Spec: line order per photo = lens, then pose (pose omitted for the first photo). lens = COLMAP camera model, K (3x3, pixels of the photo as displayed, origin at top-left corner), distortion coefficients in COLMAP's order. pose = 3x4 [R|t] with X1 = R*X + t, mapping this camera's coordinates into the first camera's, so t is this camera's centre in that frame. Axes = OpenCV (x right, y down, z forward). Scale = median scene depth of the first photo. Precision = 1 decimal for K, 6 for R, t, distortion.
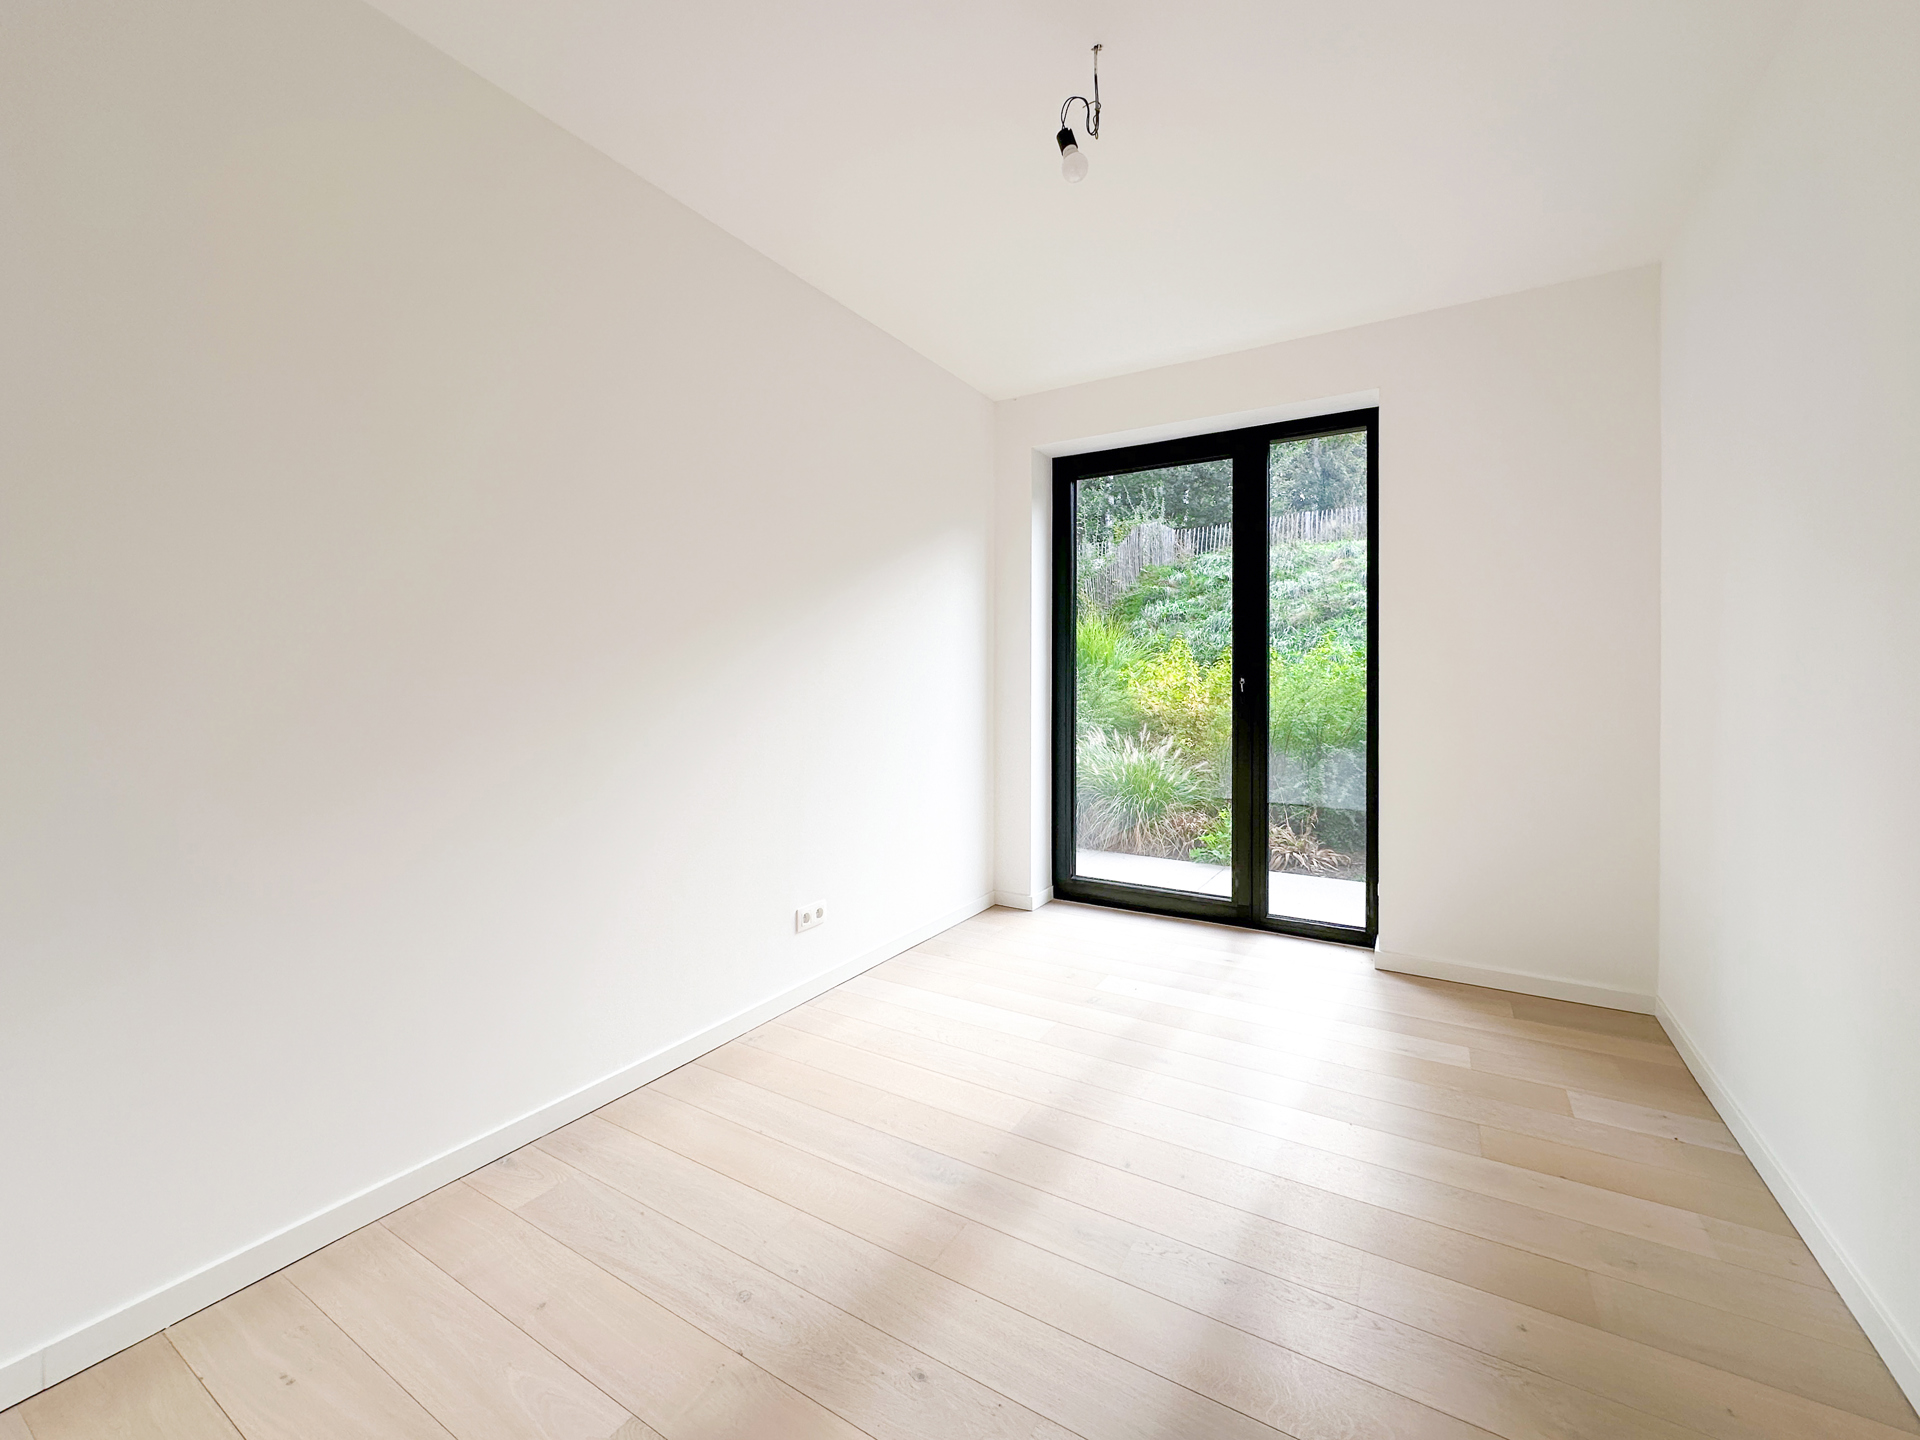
lens RADIAL K [[779.8, 0, 964.6], [0, 779.8, 683.6], [0, 0, 1]] dist [-0.000621, -0.000034]
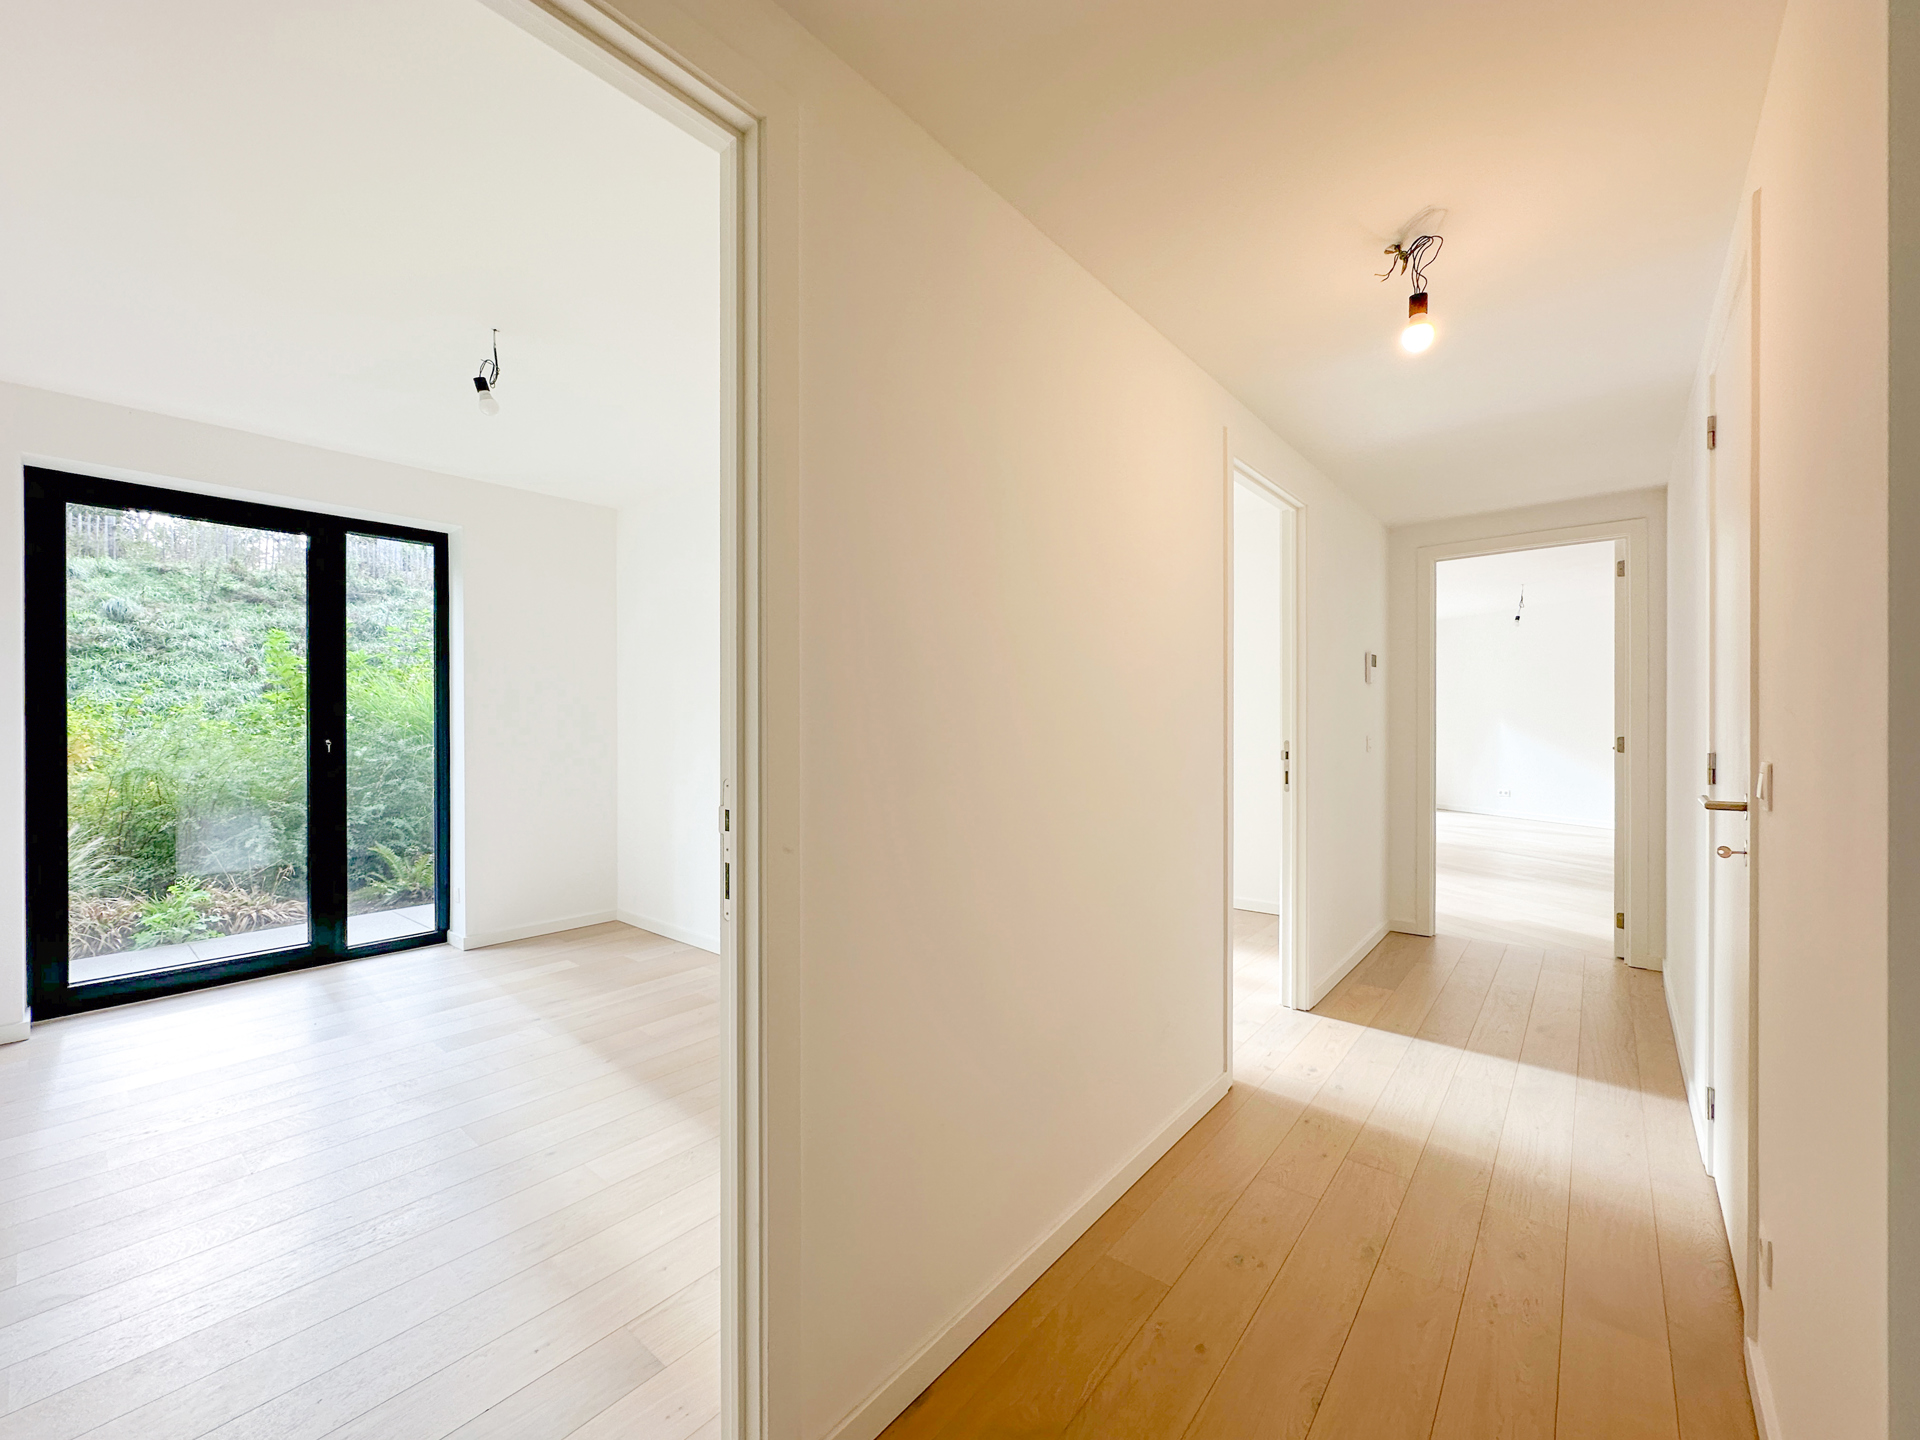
lens RADIAL K [[773.6, 0, 961.0], [0, 773.6, 712.7], [0, 0, 1]] dist [-0.000981, 0.000002]
pose [[0.157056, 0.010786, 0.987531, -0.619470], [0.011865, 0.999848, -0.012808, -0.020565], [-0.987518, 0.013729, 0.156904, -0.067987]]
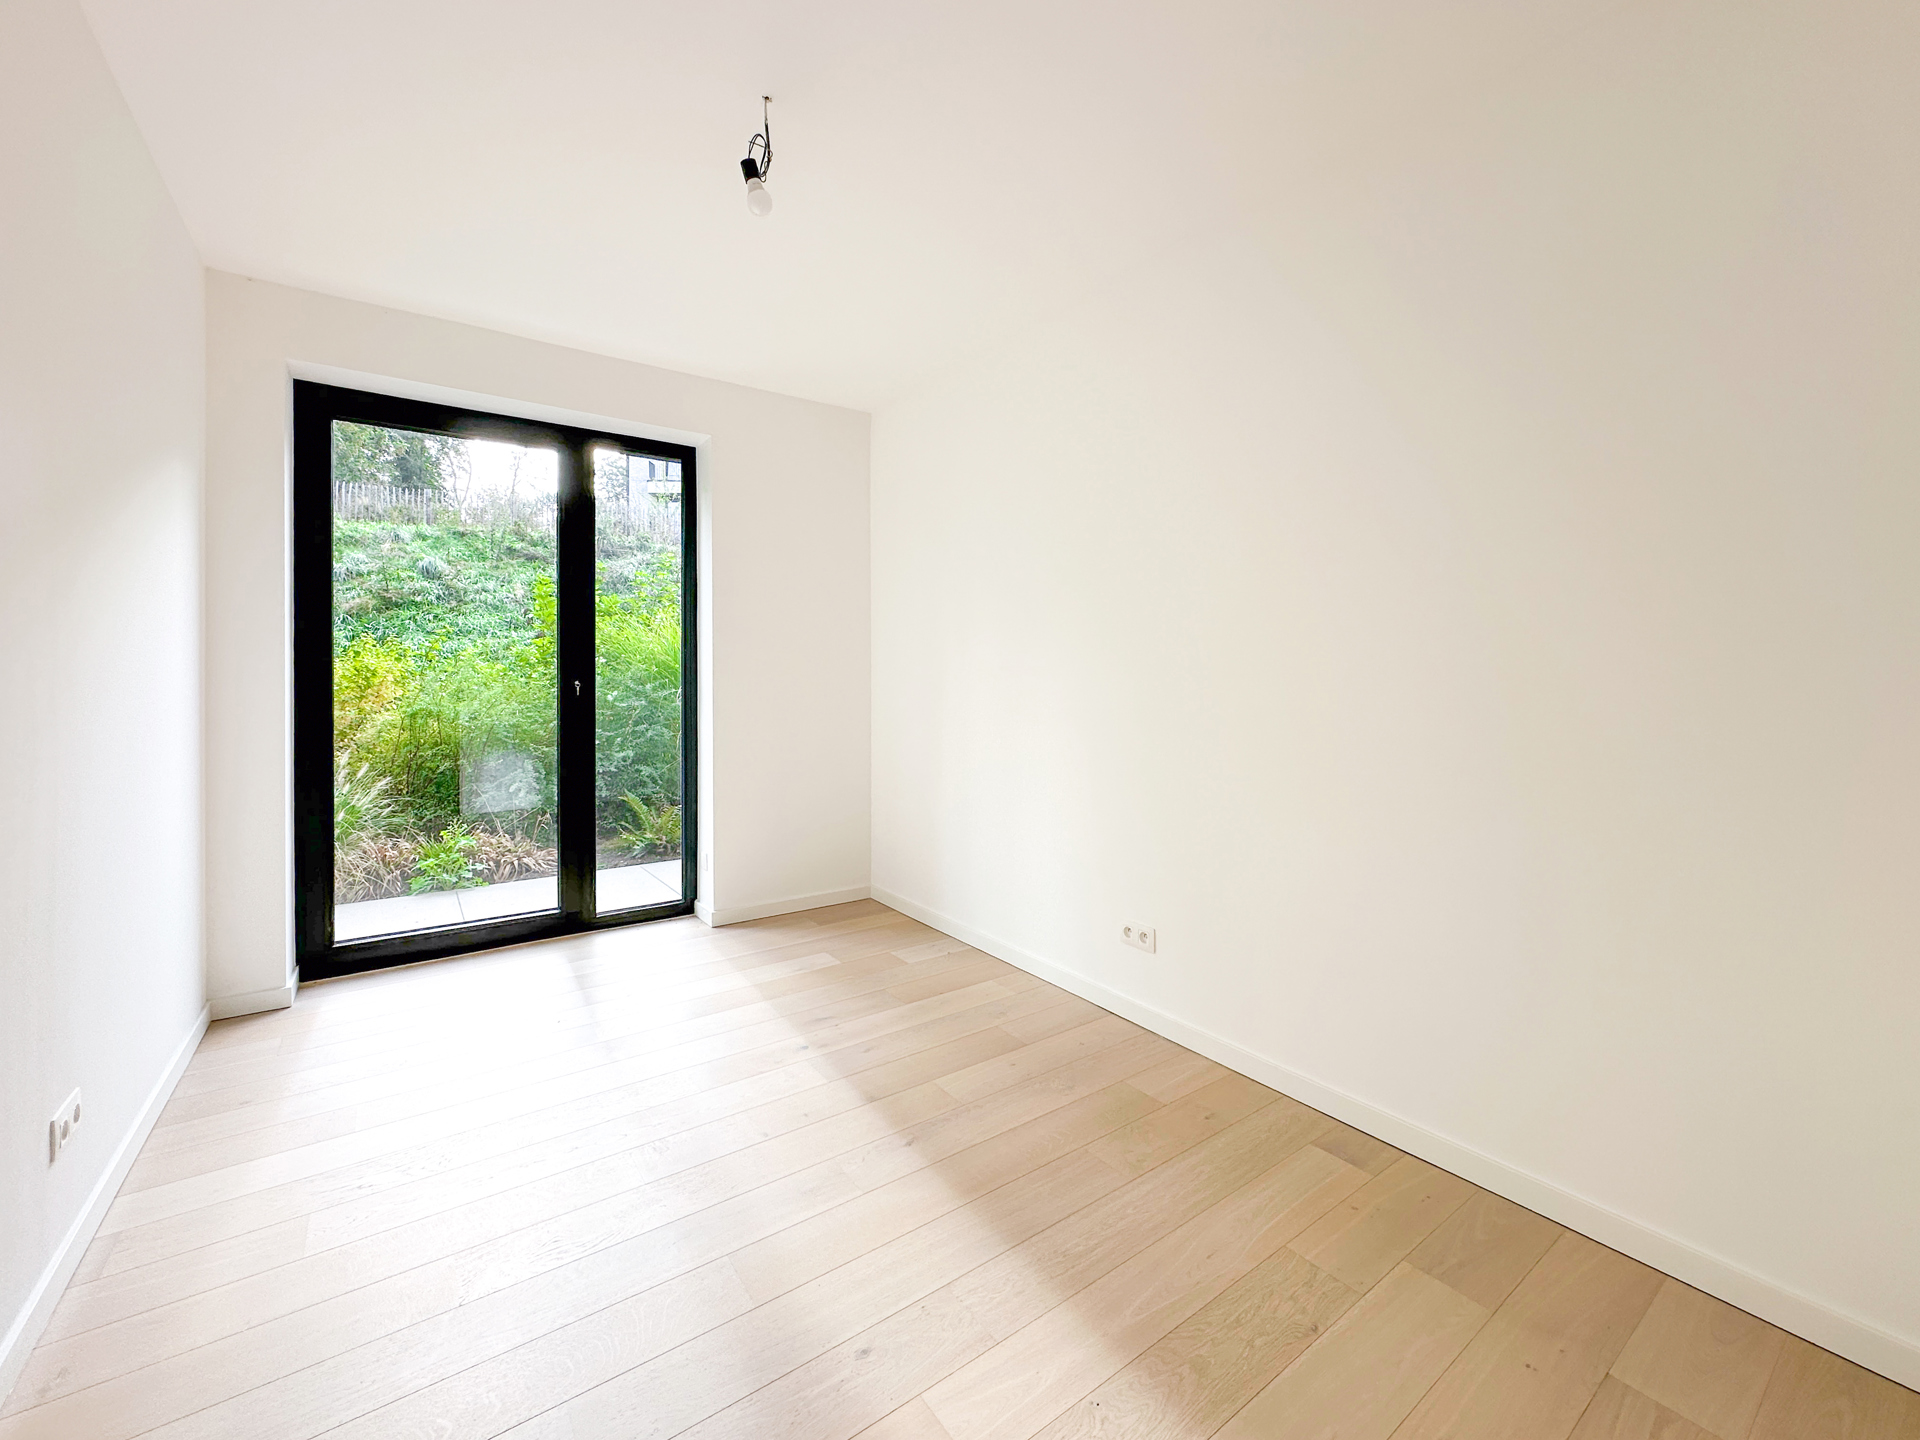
lens RADIAL K [[783.8, 0, 955.2], [0, 783.8, 669.6], [0, 0, 1]] dist [-0.001128, -0.000084]
pose [[0.399139, 0.006383, 0.916868, -0.377424], [0.004904, 0.999947, -0.009096, -0.009028], [-0.916877, 0.008126, 0.399087, 0.175578]]
